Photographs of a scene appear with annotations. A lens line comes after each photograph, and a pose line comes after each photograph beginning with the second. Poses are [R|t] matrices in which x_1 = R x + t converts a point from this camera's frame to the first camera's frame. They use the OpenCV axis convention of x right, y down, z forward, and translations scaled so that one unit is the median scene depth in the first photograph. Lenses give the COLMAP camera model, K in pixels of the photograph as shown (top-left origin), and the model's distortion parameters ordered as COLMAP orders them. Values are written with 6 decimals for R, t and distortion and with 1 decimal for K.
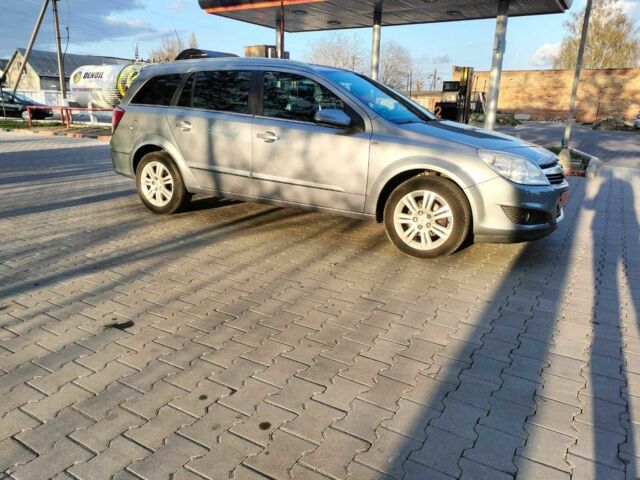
lens RADIAL K [[479.8, 0, 317.6], [0, 479.8, 240.4], [0, 0, 1]] dist [0.023412, -0.014421]
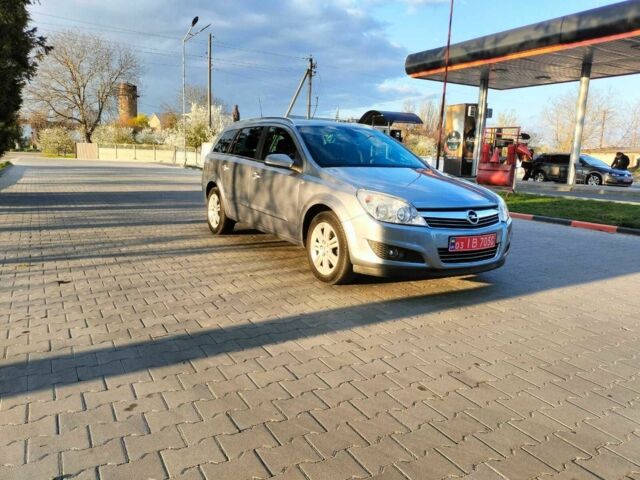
lens RADIAL K [[479.8, 0, 322.7], [0, 479.8, 239.4], [0, 0, 1]] dist [0.023412, -0.014421]
pose [[0.876872, 0.092591, -0.471722, 0.666810], [-0.145744, 0.986296, -0.077328, 0.022675], [0.458098, 0.136557, 0.878350, -0.013299]]
